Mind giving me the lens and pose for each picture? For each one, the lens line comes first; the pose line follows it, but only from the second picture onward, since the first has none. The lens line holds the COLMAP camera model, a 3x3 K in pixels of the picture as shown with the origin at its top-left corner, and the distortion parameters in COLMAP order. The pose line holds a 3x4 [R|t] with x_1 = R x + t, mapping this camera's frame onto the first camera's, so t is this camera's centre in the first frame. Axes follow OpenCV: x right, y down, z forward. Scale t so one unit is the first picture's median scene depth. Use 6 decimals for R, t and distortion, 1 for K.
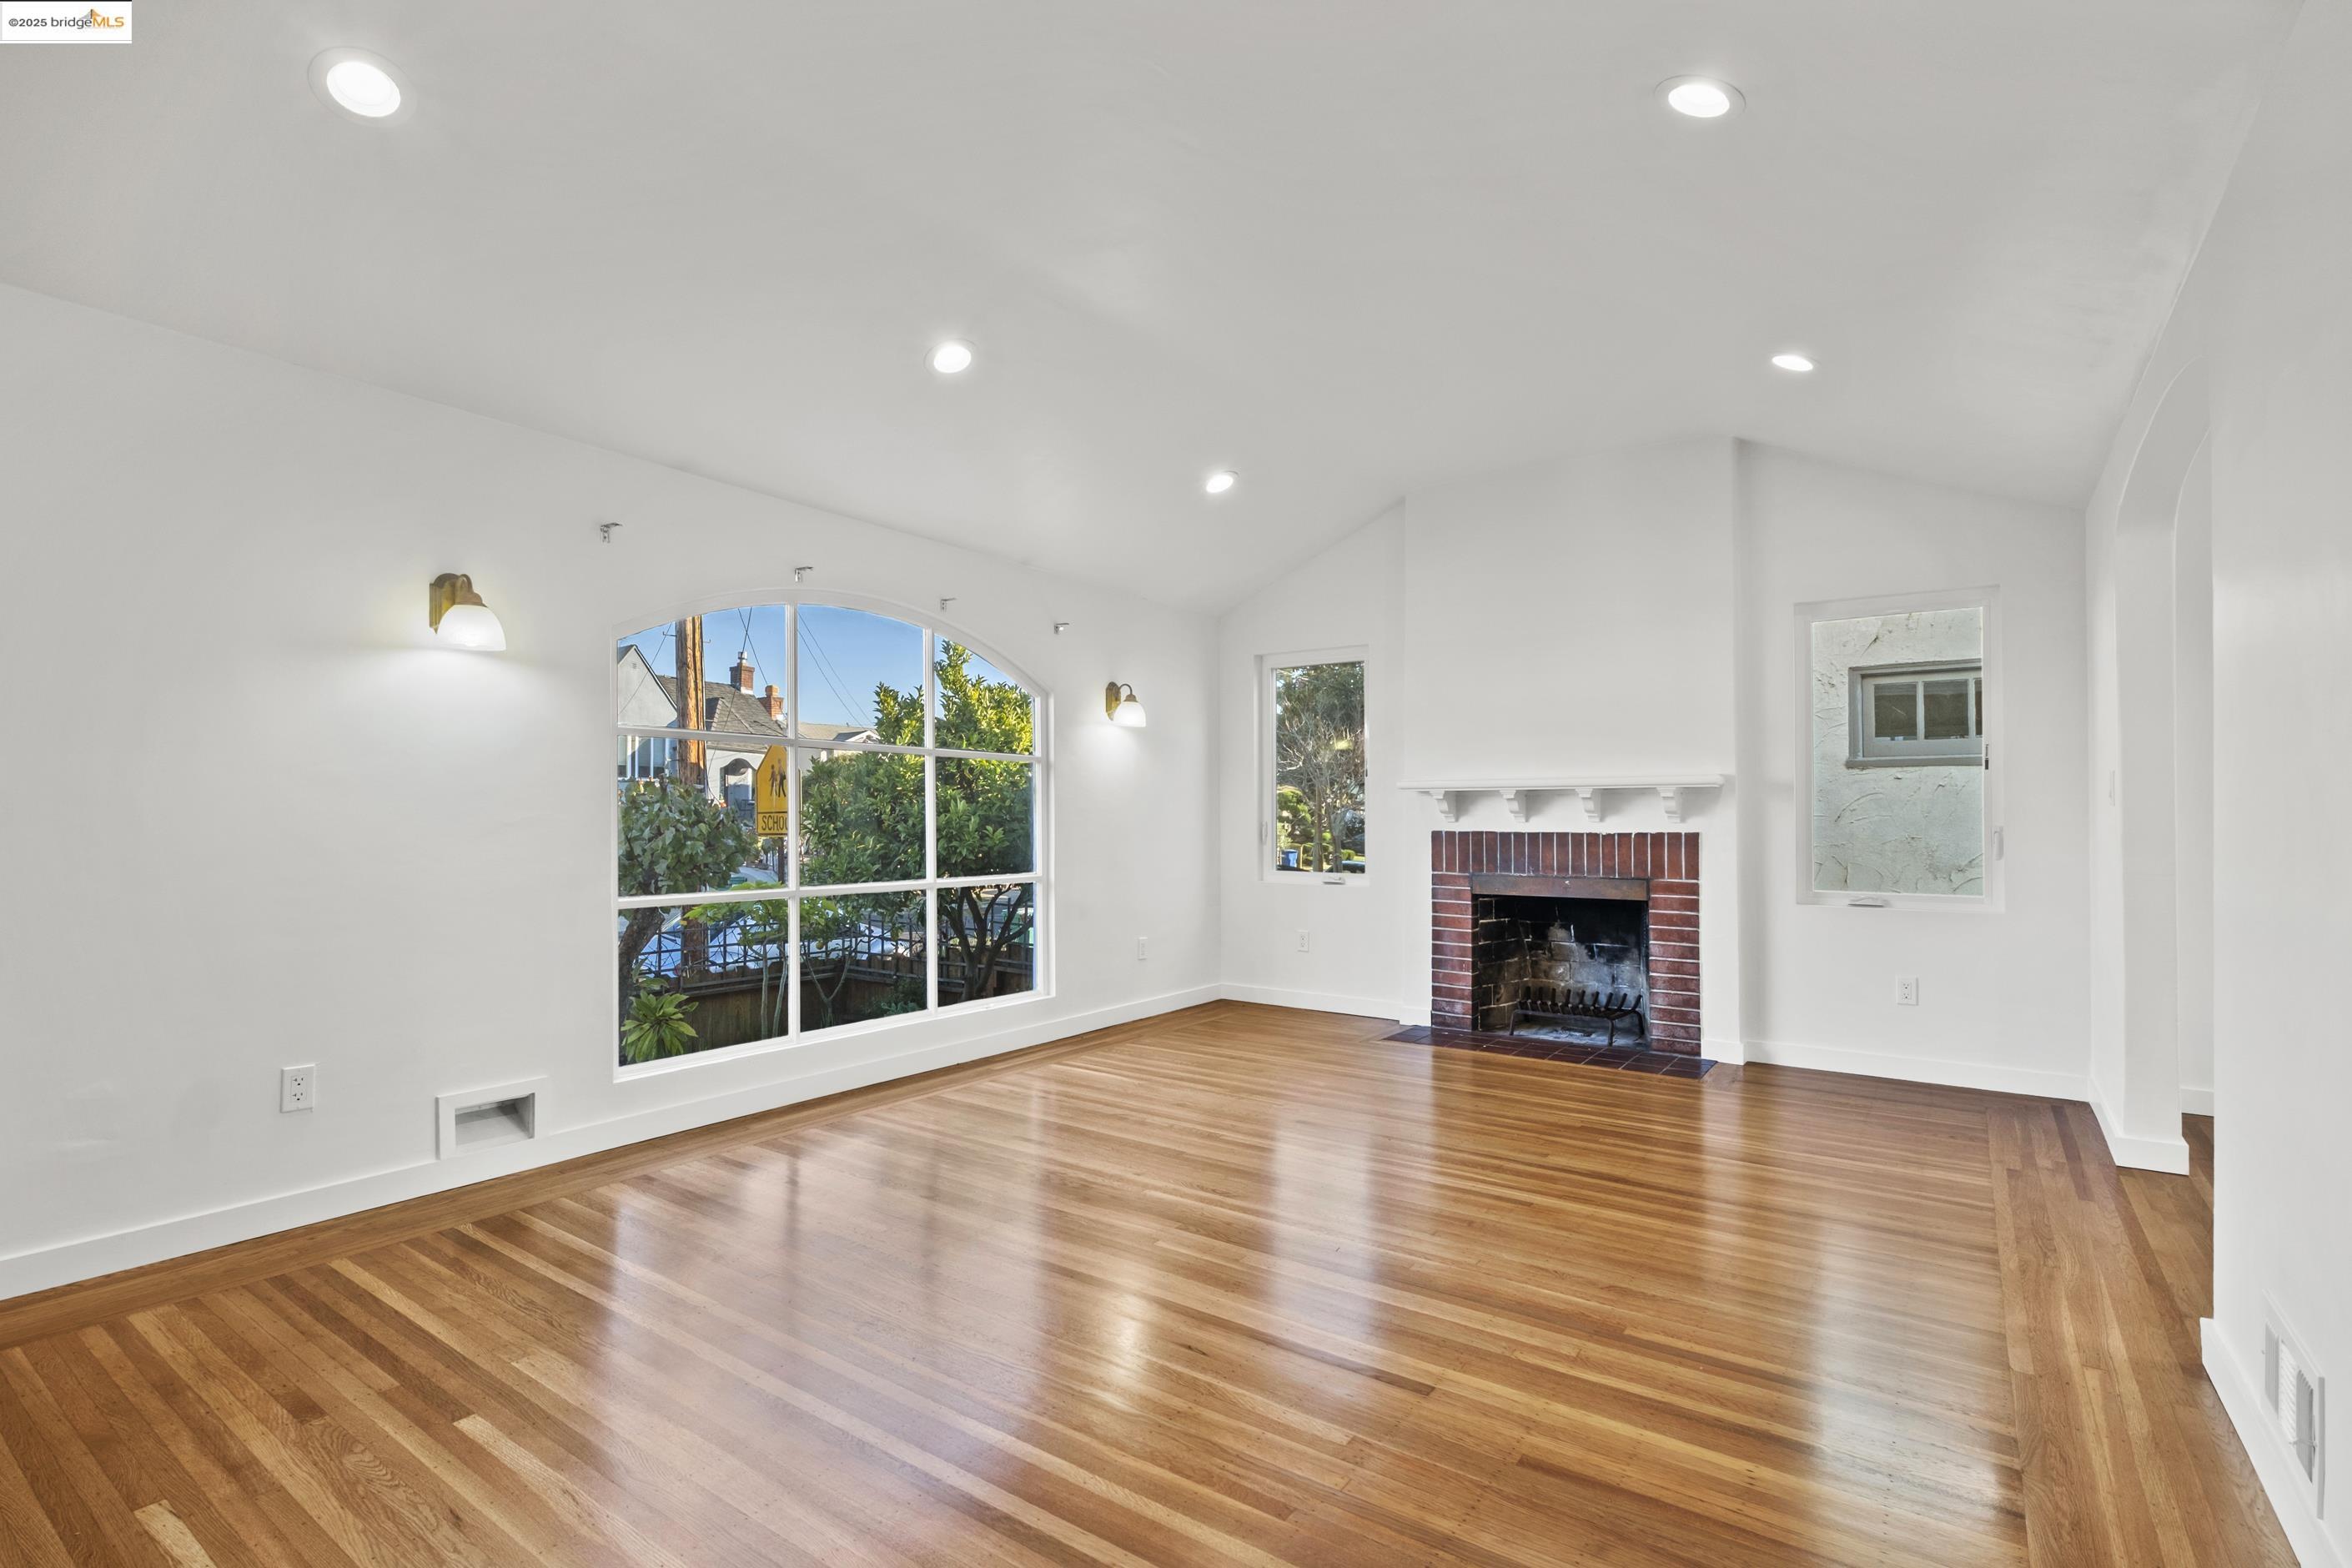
lens RADIAL K [[1053.3, 0, 1171.3], [0, 1053.3, 809.3], [0, 0, 1]] dist [0.004616, -0.004135]
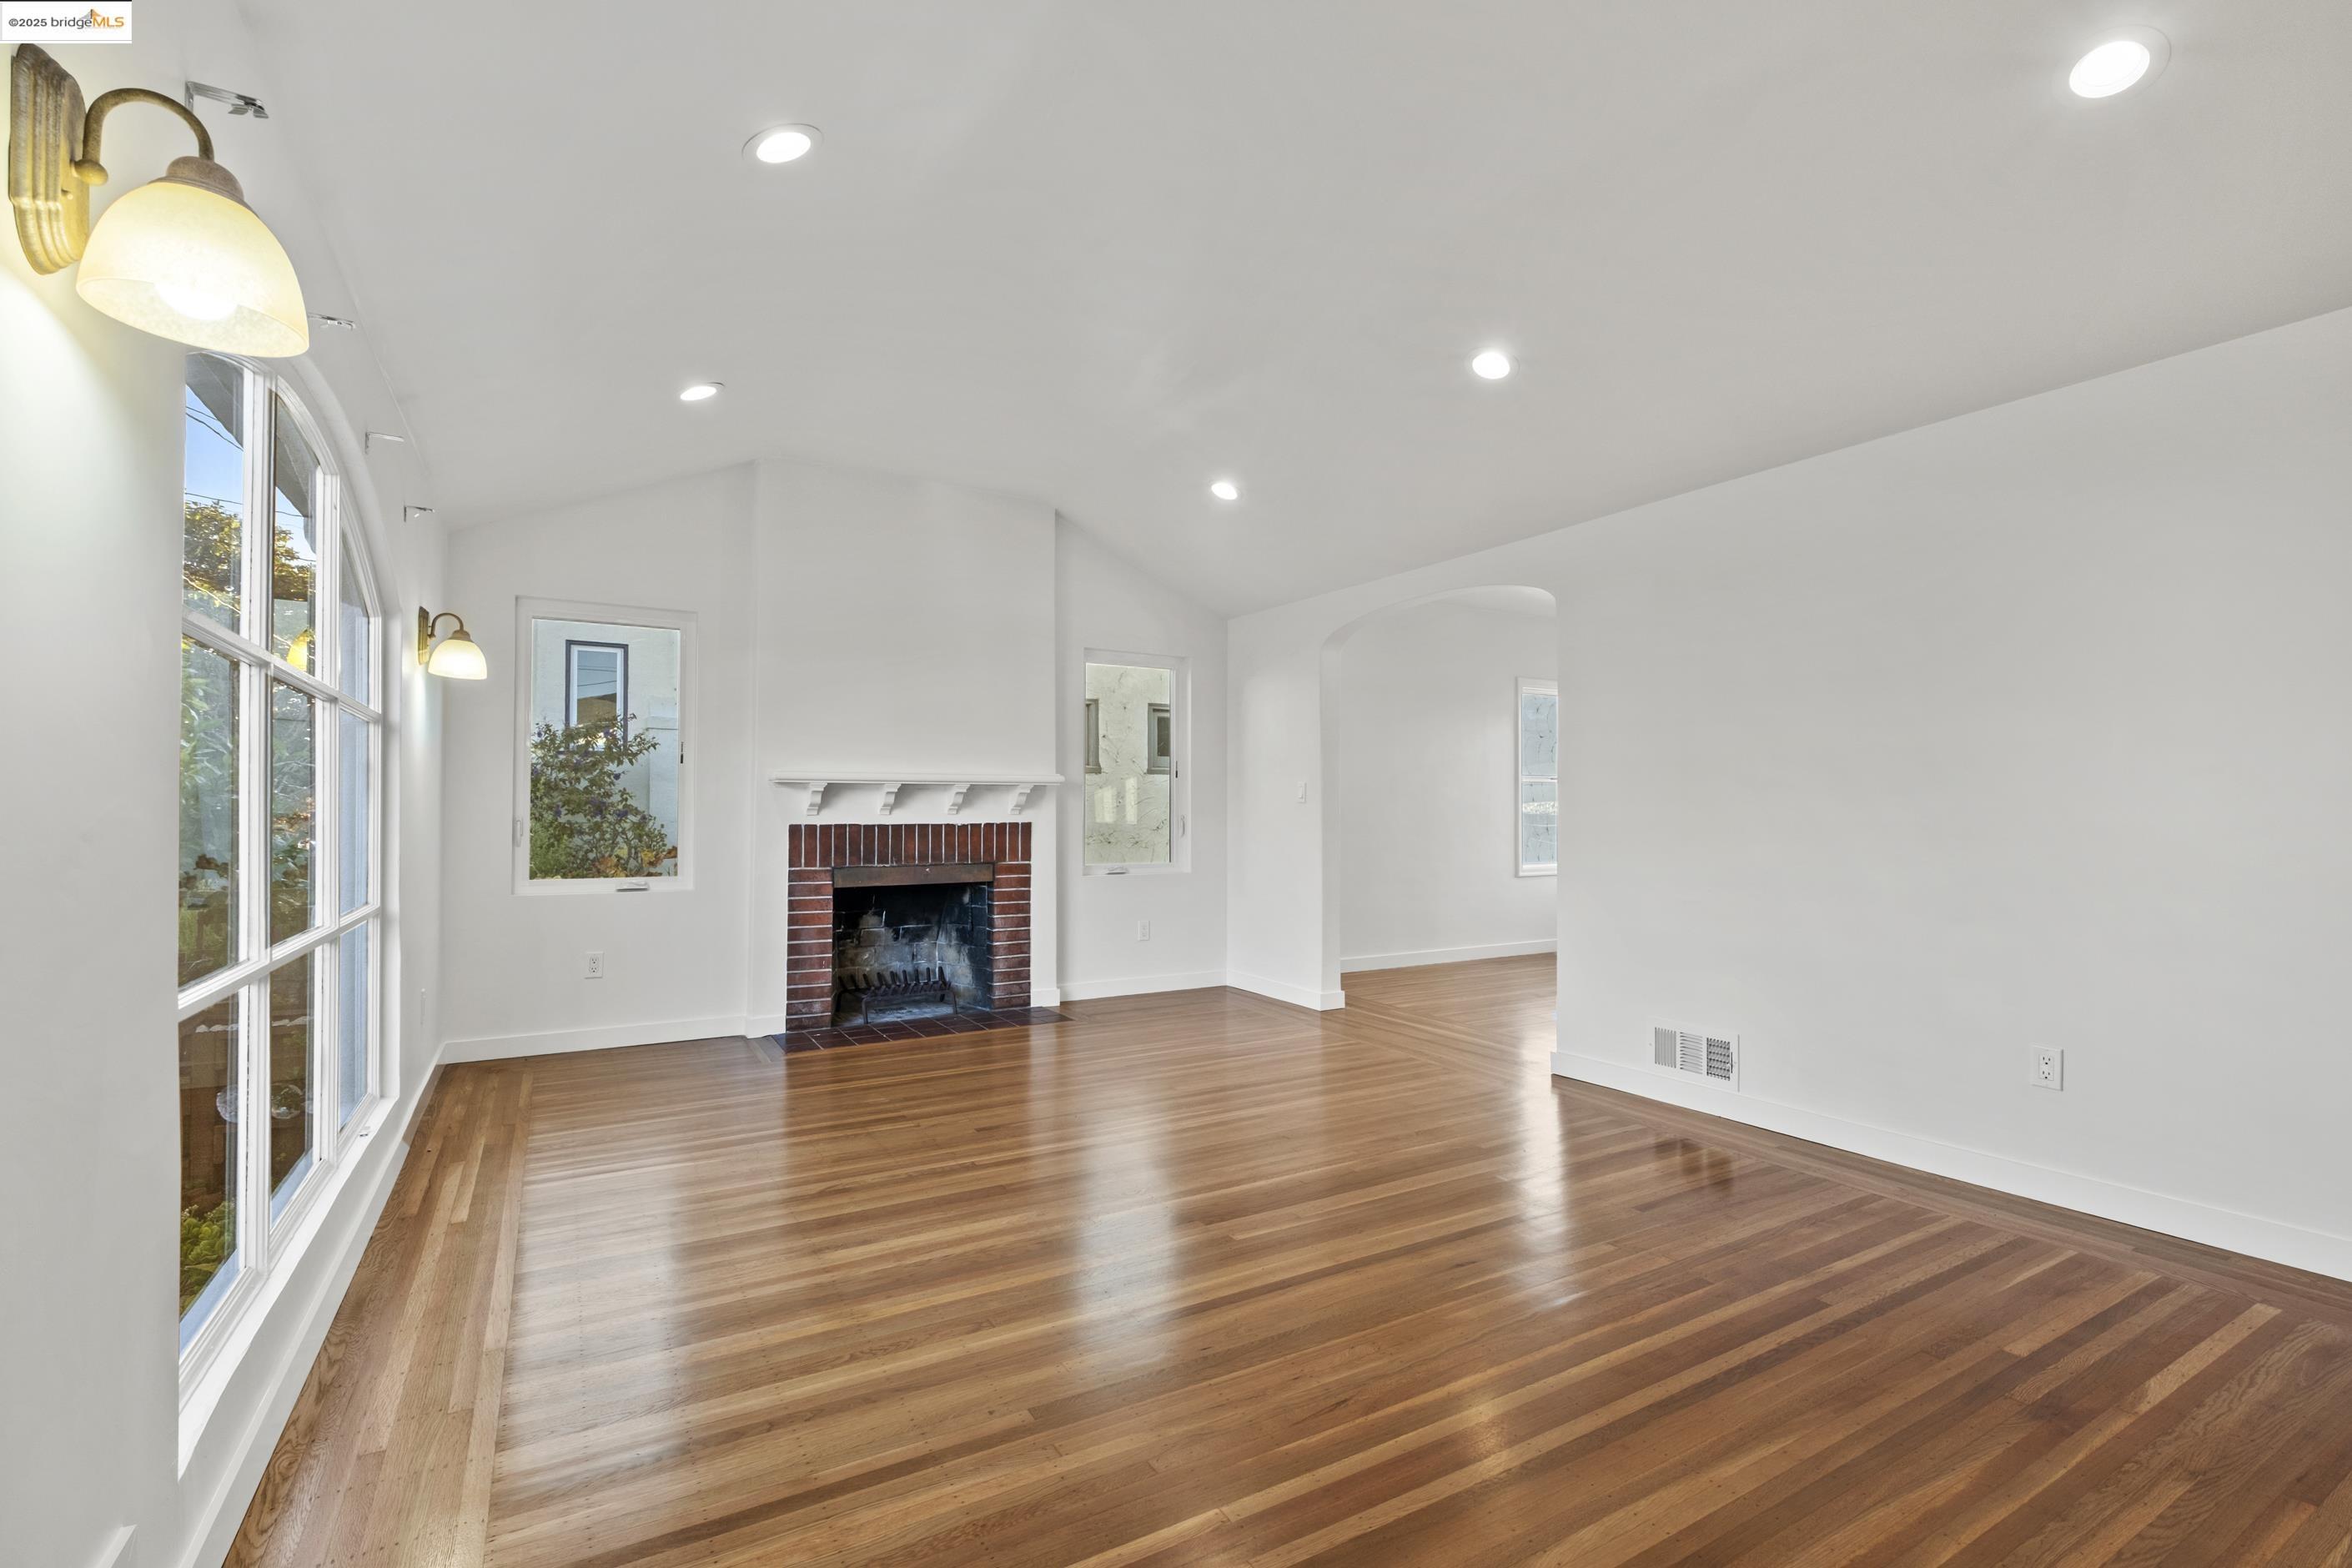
lens RADIAL K [[1053.3, 0, 1112.5], [0, 1053.3, 799.5], [0, 0, 1]] dist [0.004616, -0.004135]
pose [[0.432148, 0.006198, 0.901782, -0.505759], [-0.006328, 0.999973, -0.003841, -0.000161], [-0.901781, -0.004047, 0.432175, 0.352580]]
